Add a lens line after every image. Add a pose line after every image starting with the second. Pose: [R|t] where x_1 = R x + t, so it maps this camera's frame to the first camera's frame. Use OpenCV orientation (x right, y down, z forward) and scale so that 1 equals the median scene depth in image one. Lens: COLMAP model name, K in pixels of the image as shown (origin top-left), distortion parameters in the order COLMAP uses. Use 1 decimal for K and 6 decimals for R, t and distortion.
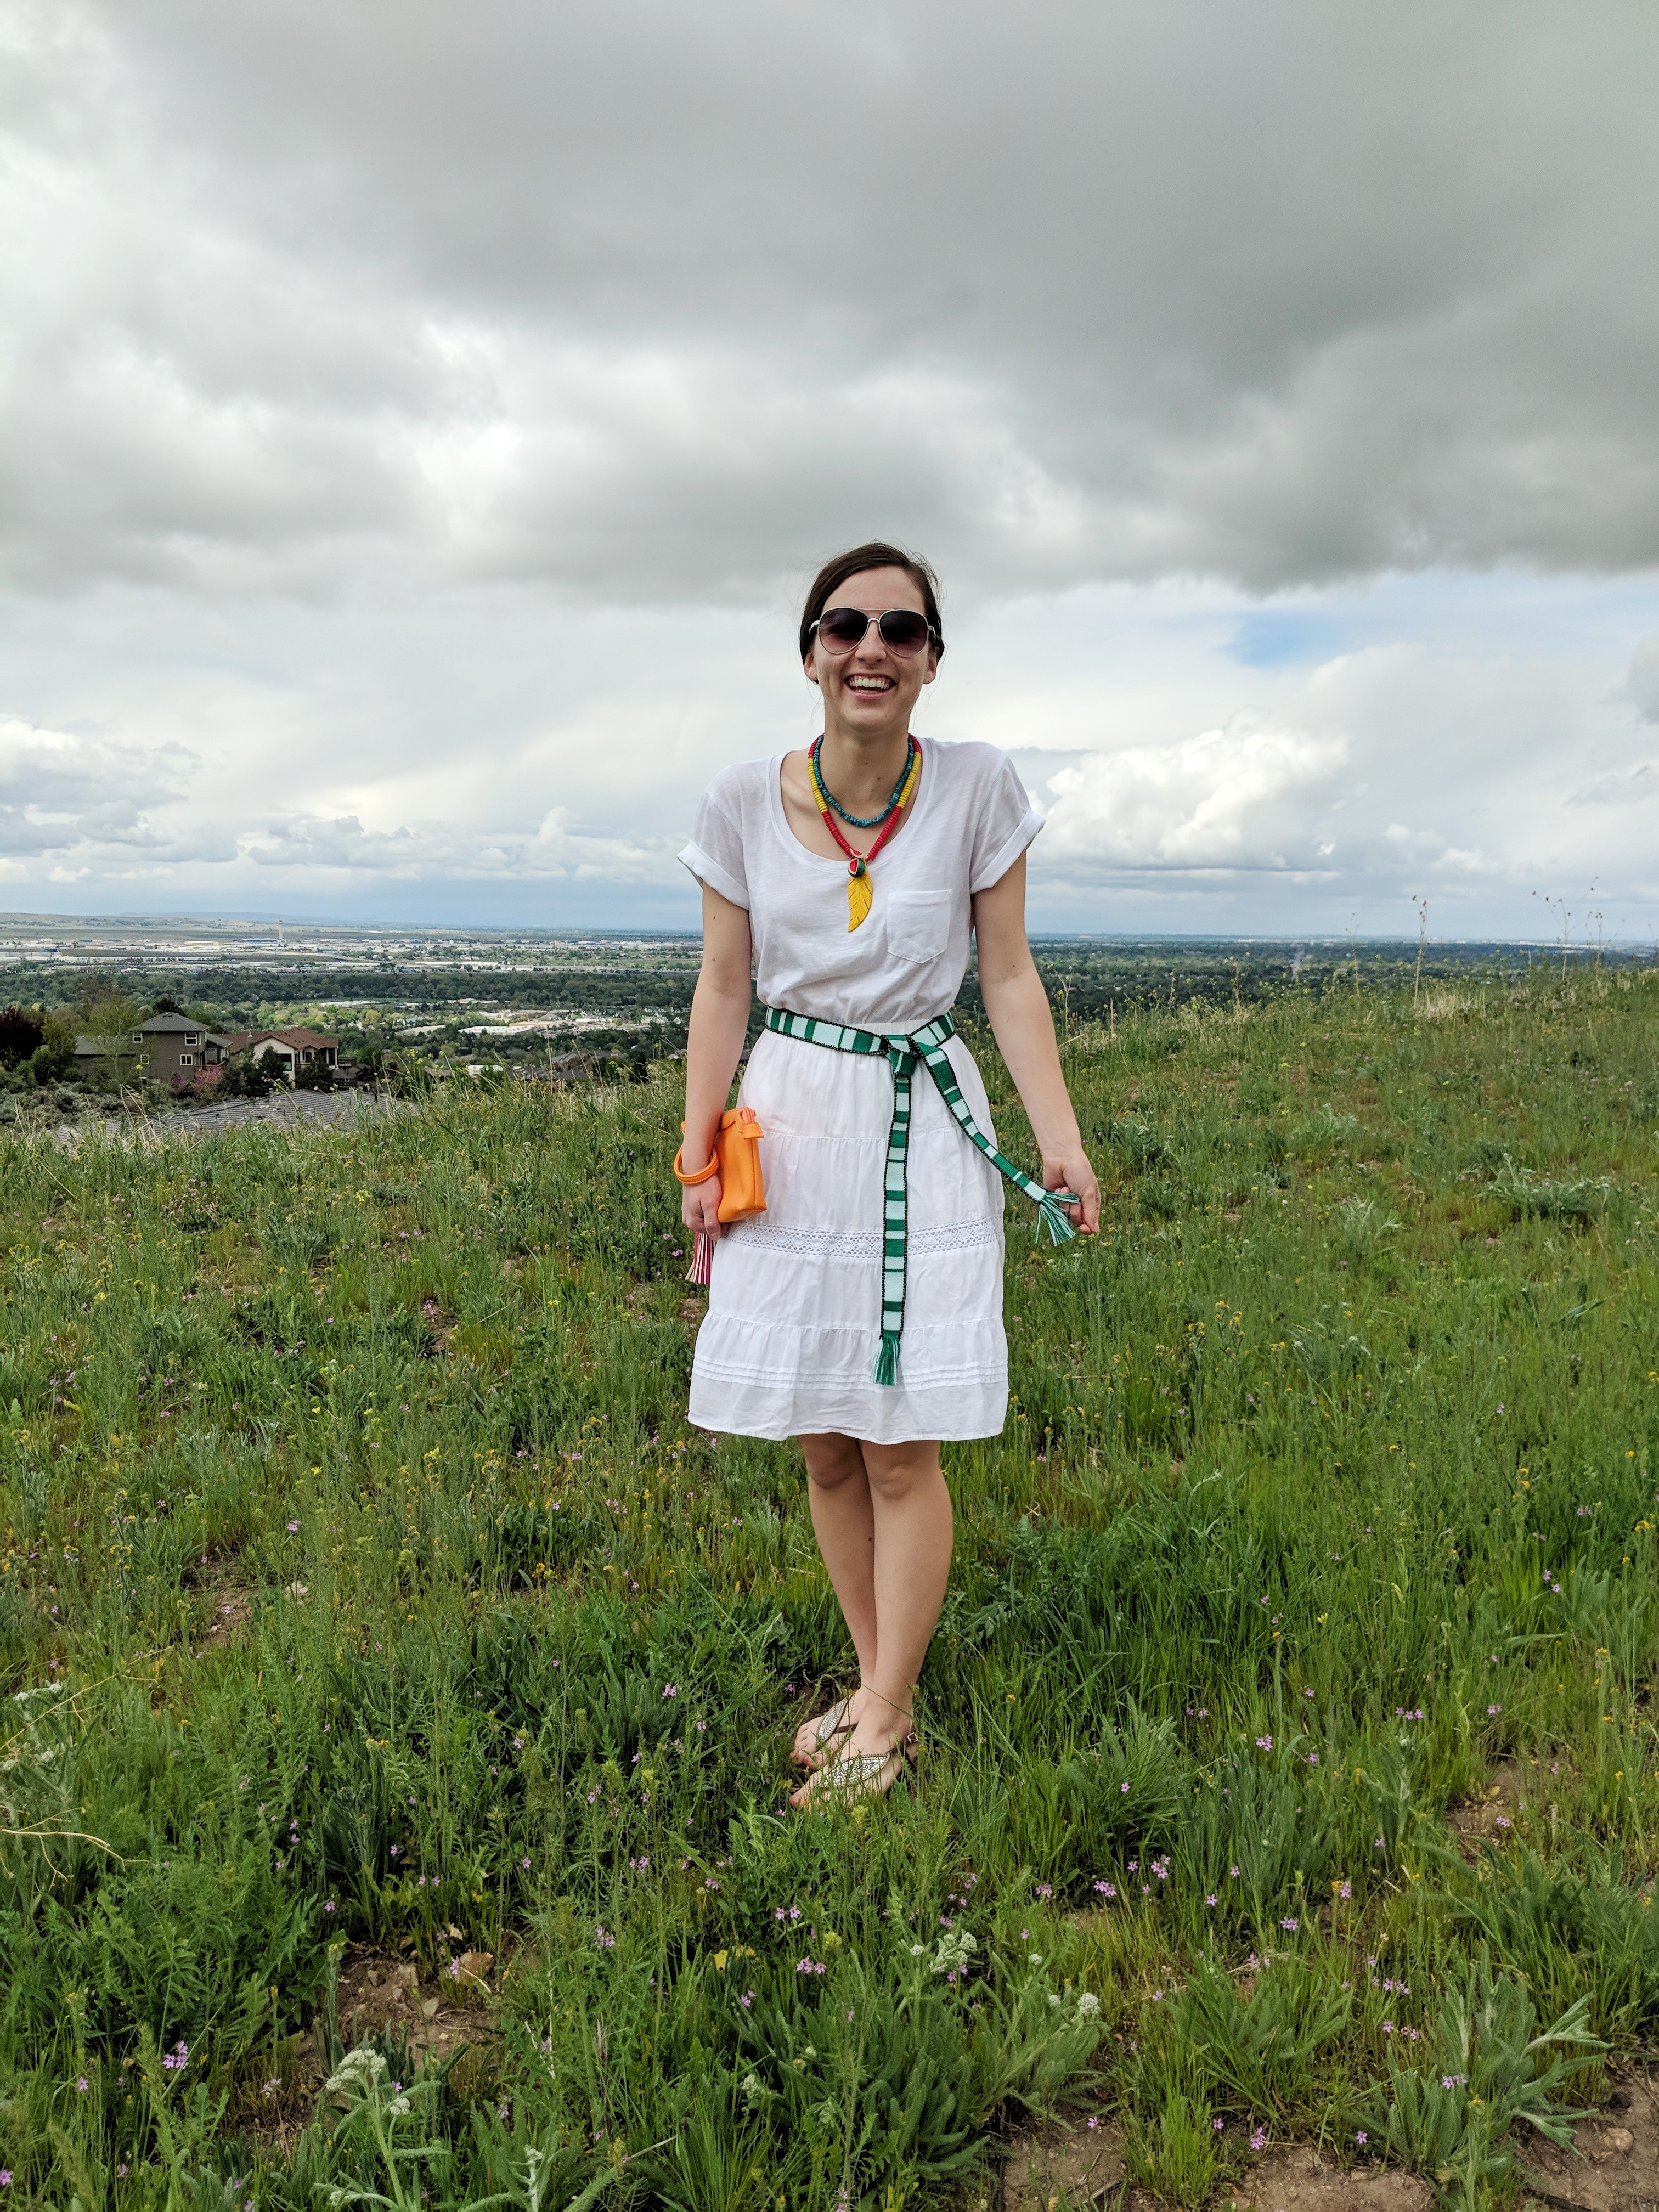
lens RADIAL K [[1765.2, 0, 829.5], [0, 1765.2, 1106.0], [0, 0, 1]] dist [-0.033022, 0.005071]
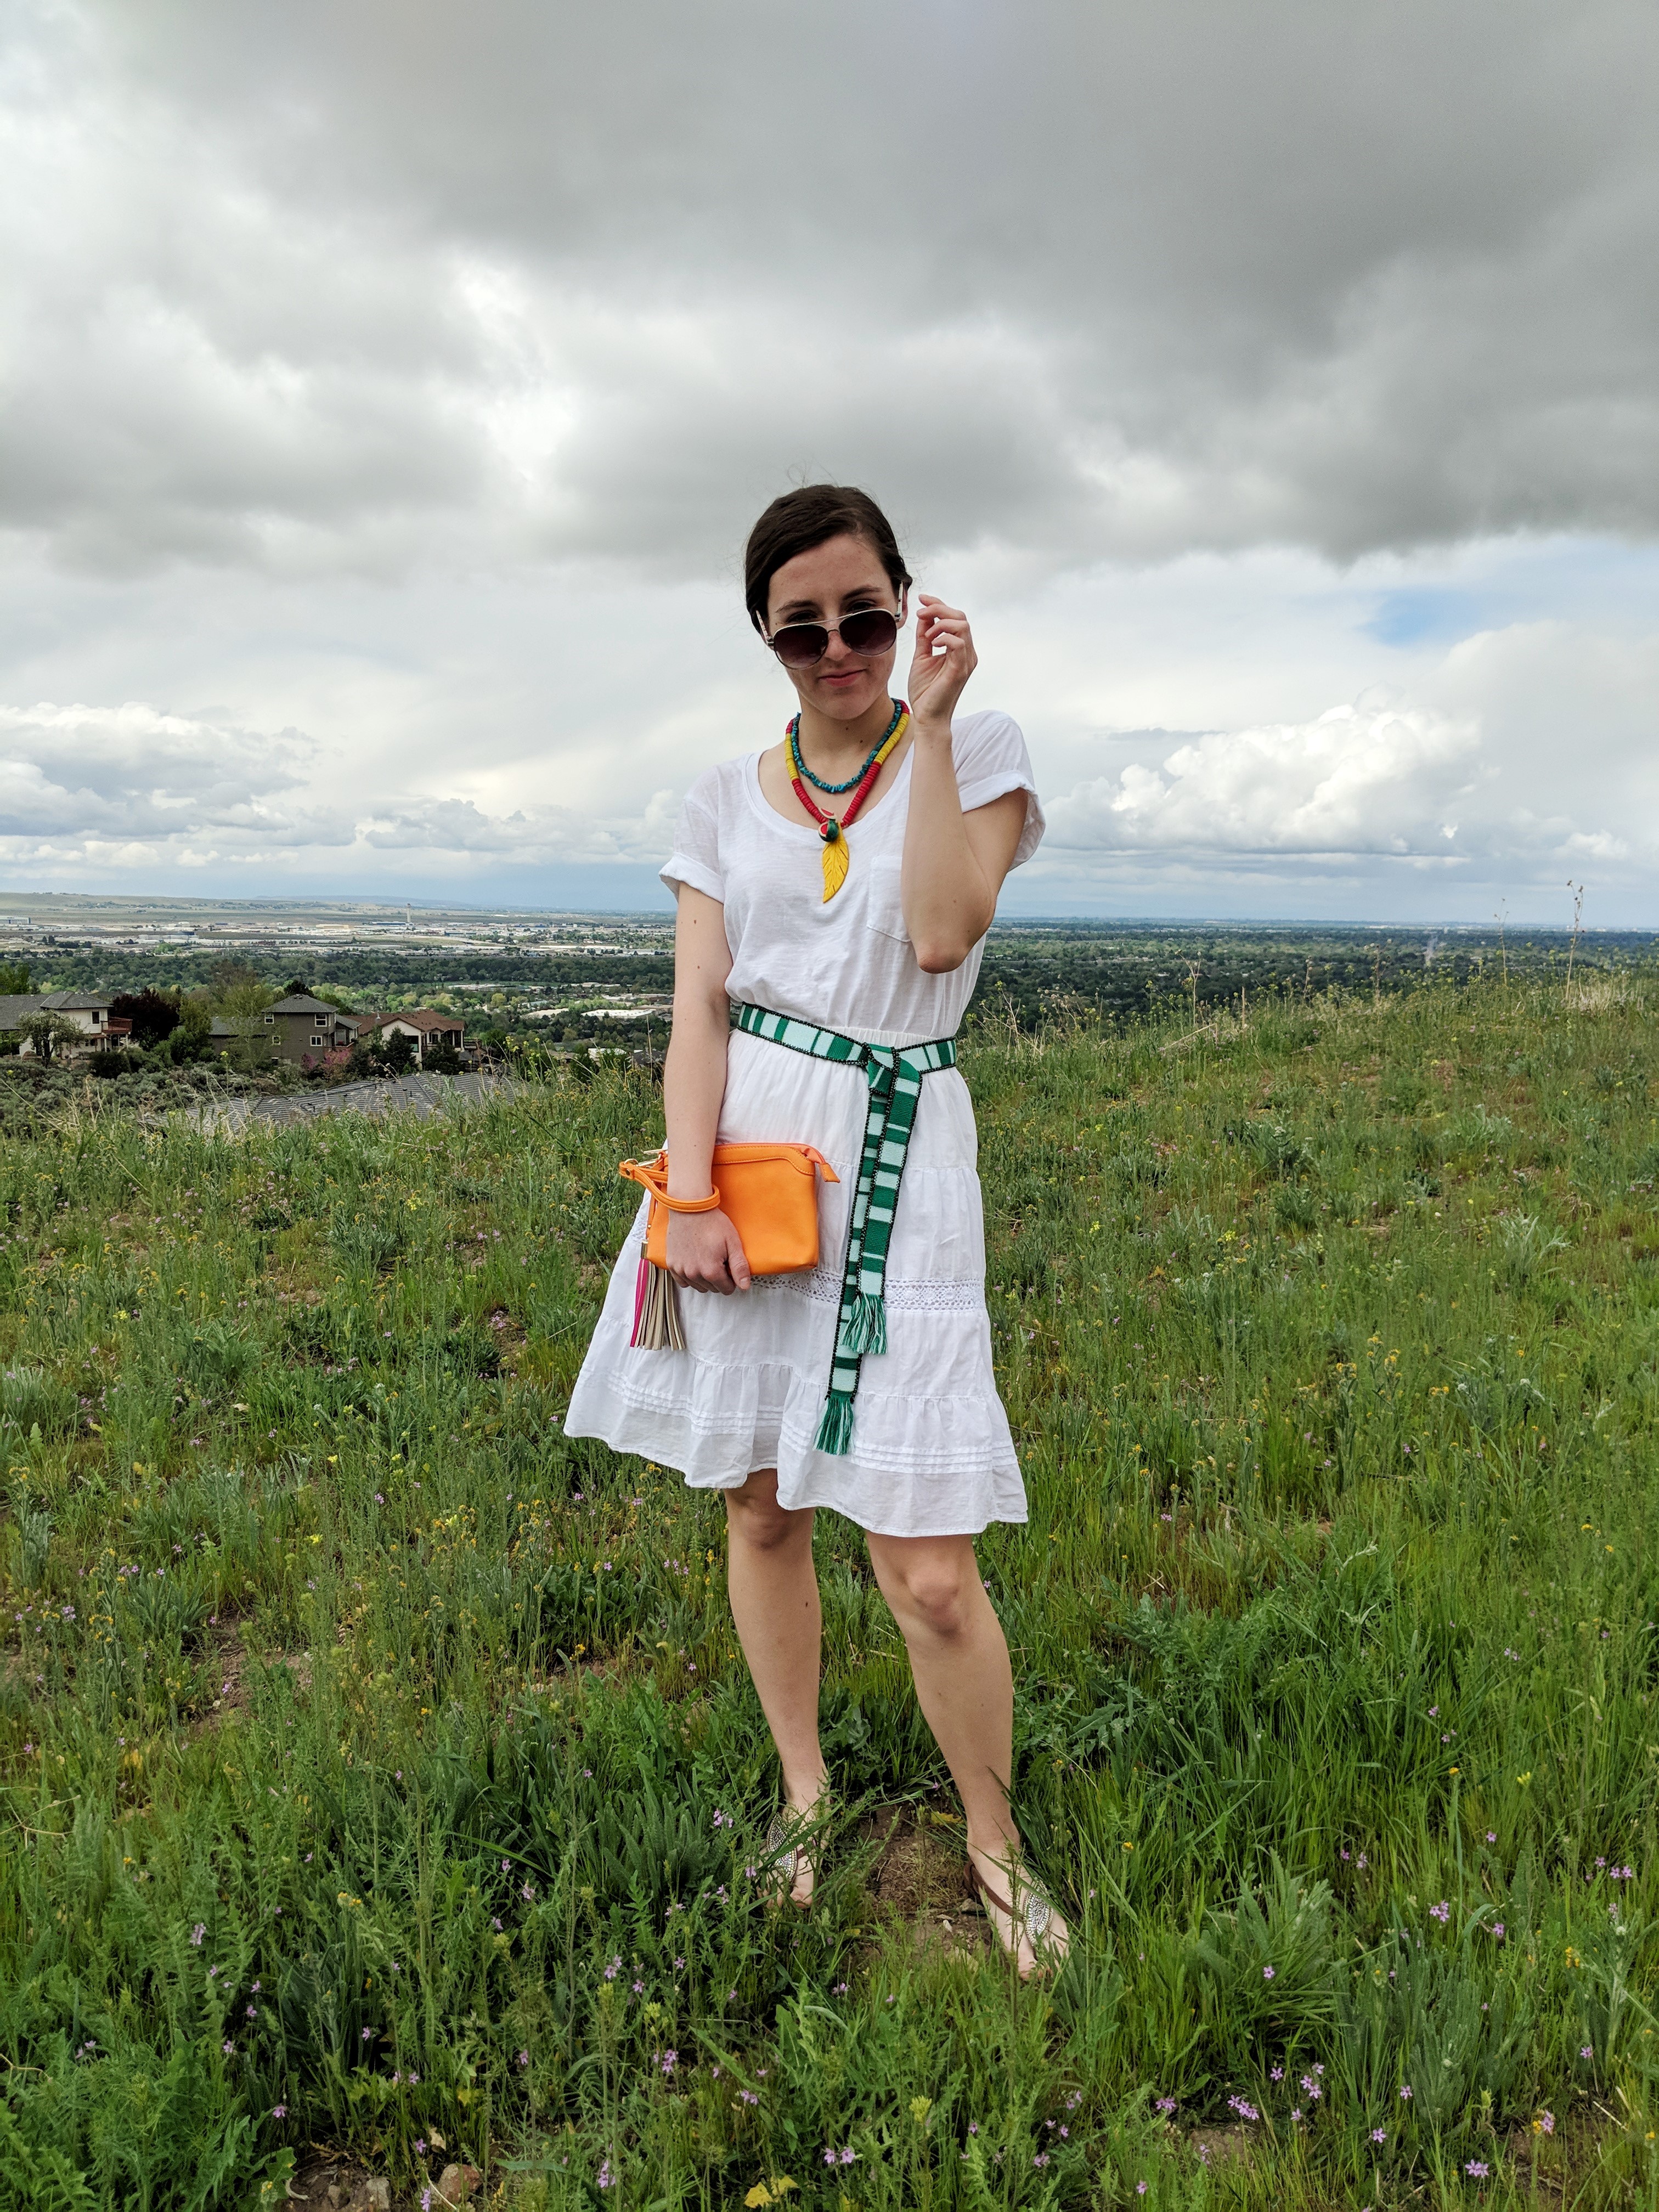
lens RADIAL K [[1726.3, 0, 825.7], [0, 1726.3, 1166.5], [0, 0, 1]] dist [-0.039096, -0.014399]
pose [[0.997361, 0.012442, -0.071528, 0.009708], [-0.009190, 0.998917, 0.045608, -0.010185], [0.072018, -0.044830, 0.996395, 0.129749]]
